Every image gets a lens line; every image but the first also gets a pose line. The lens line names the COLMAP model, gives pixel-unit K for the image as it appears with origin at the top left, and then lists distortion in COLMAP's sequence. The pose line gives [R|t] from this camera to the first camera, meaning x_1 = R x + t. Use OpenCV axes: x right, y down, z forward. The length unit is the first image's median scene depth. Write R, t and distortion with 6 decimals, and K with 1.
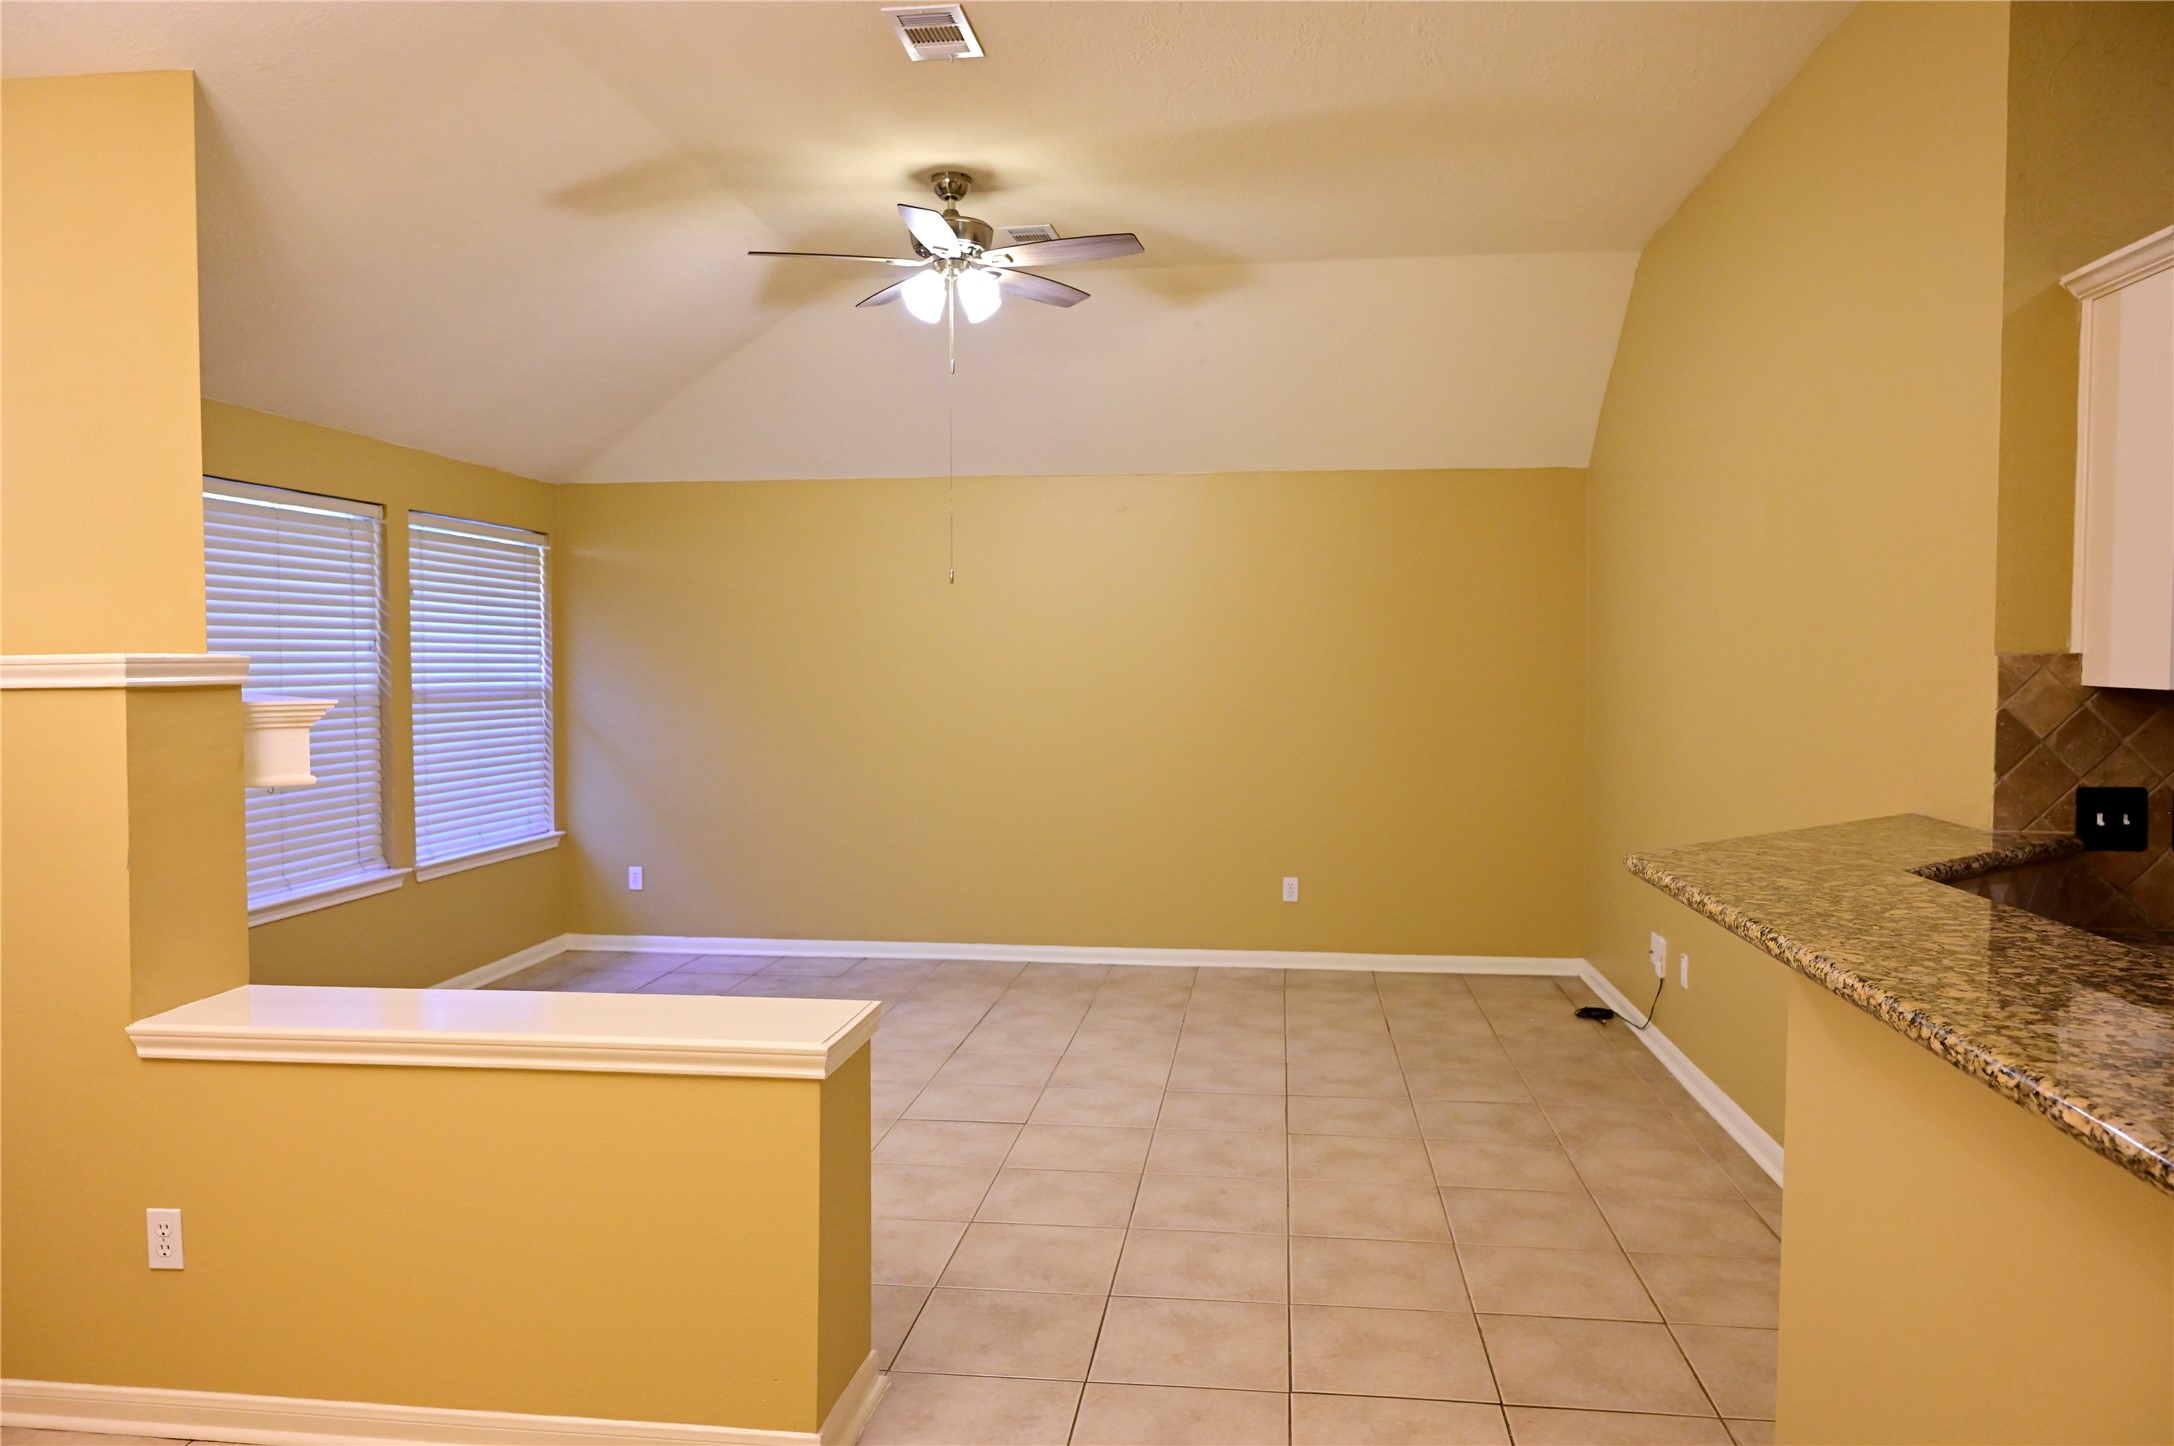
lens RADIAL K [[1443.5, 0, 1105.5], [0, 1443.5, 721.9], [0, 0, 1]] dist [0.009365, -0.001873]
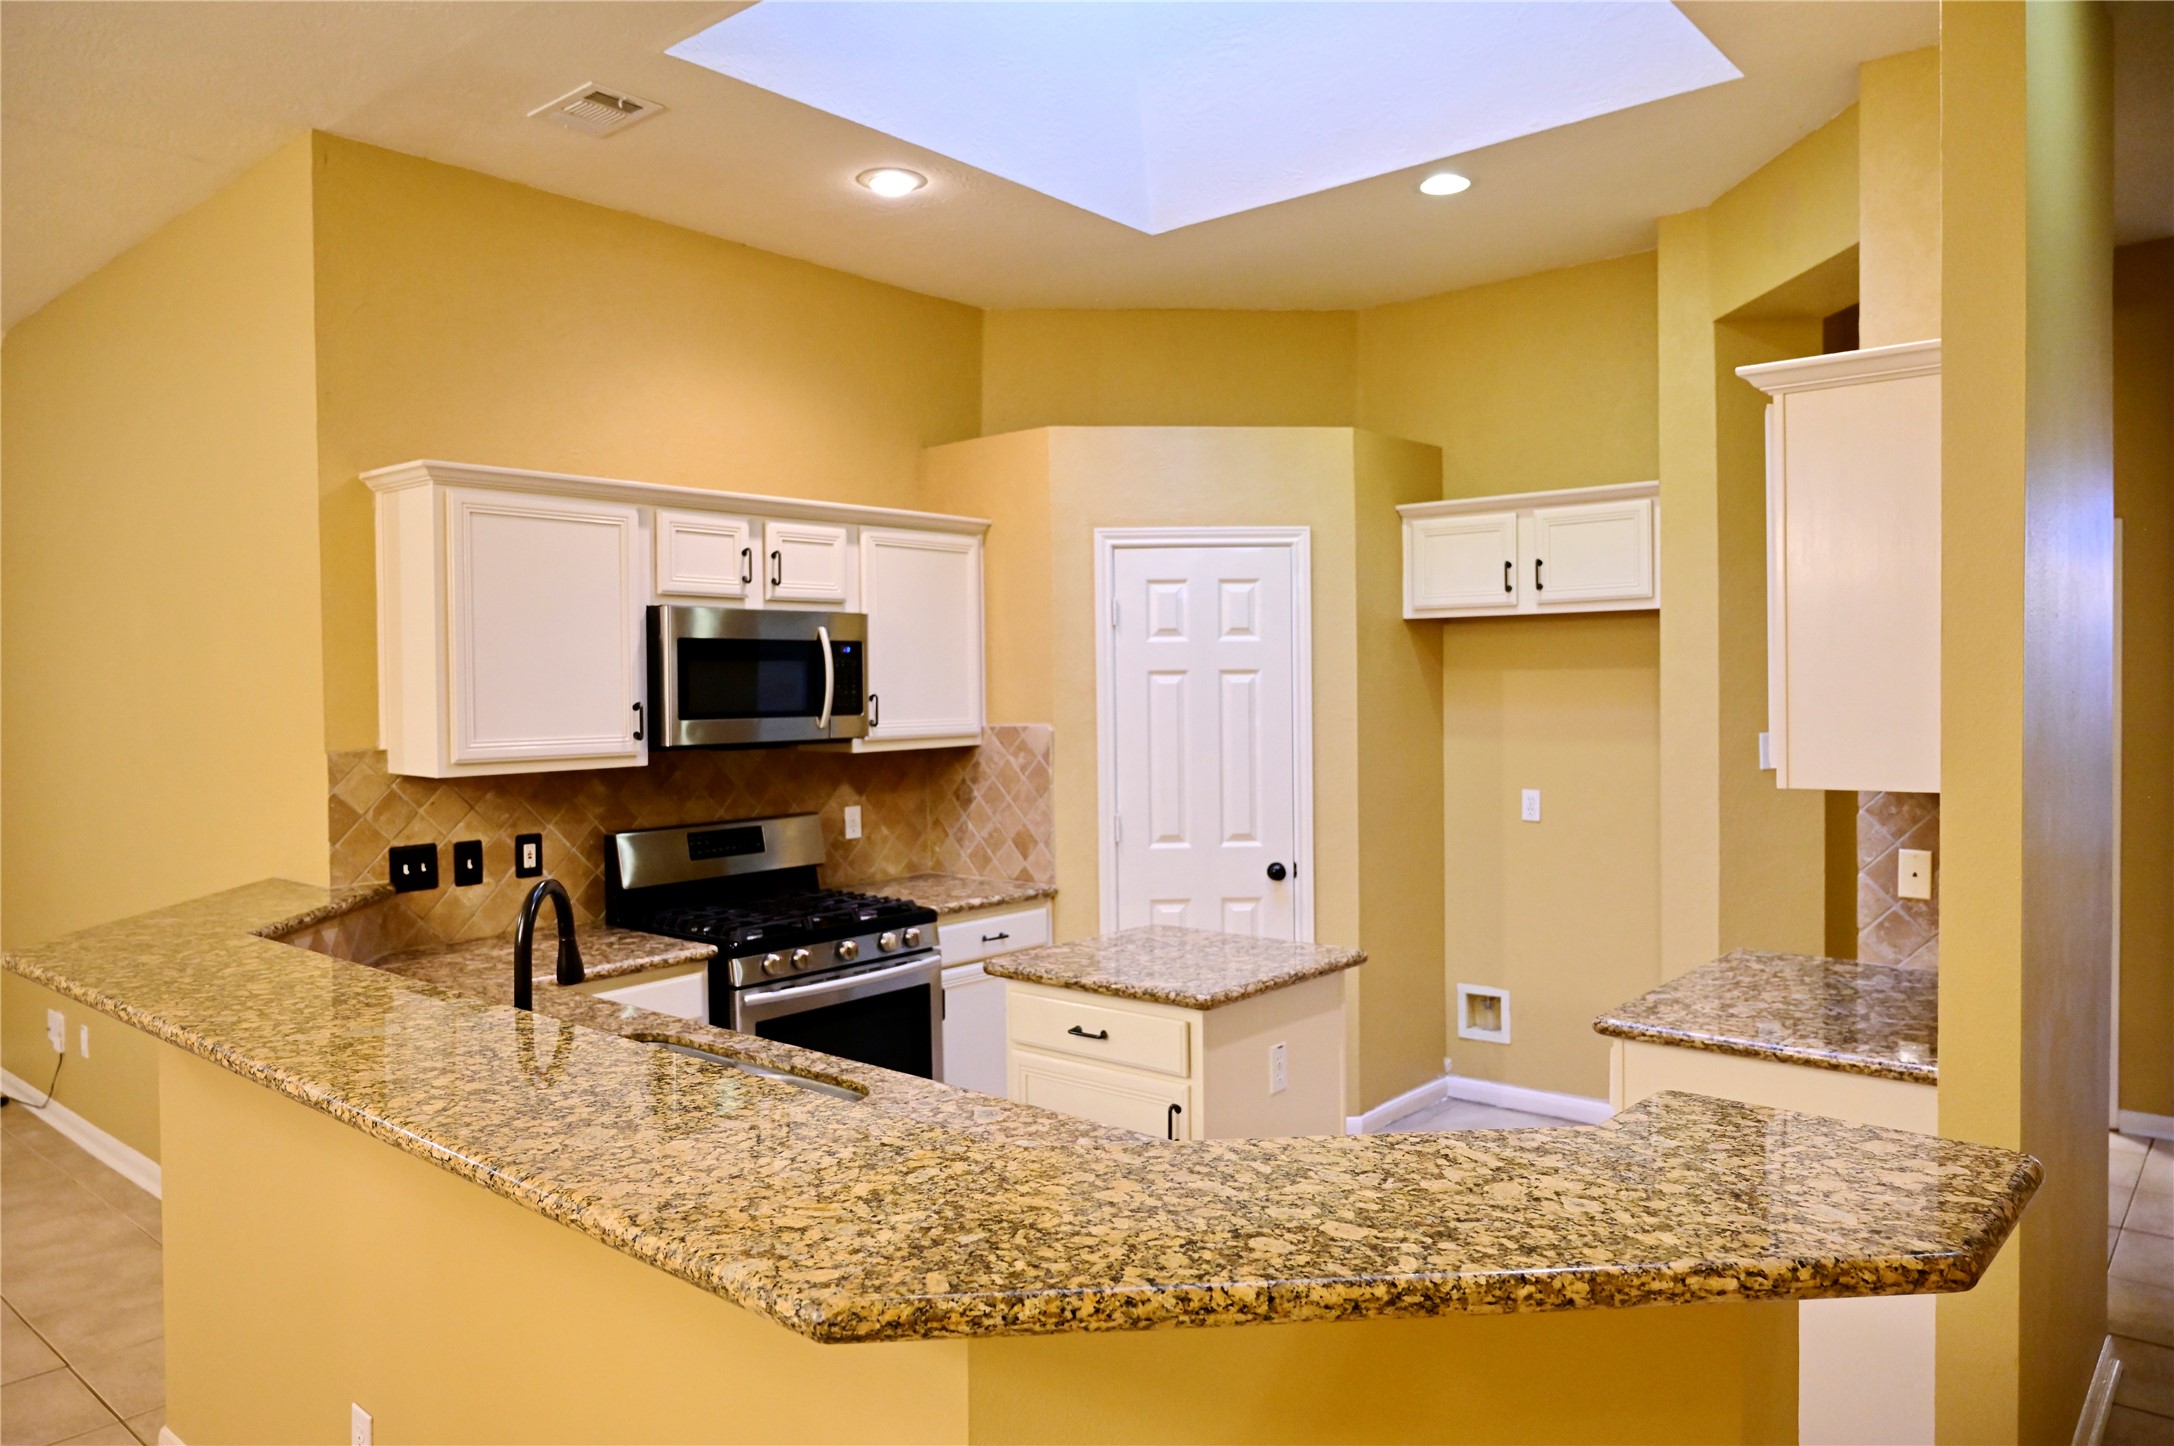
lens RADIAL K [[1415.2, 0, 1087.0], [0, 1415.2, 723.0], [0, 0, 1]] dist [-0.009430, -0.003382]
pose [[0.545743, -0.026909, 0.837521, -0.079428], [0.044264, 0.999015, 0.003255, -0.047324], [-0.836783, 0.035296, 0.546396, -0.278217]]
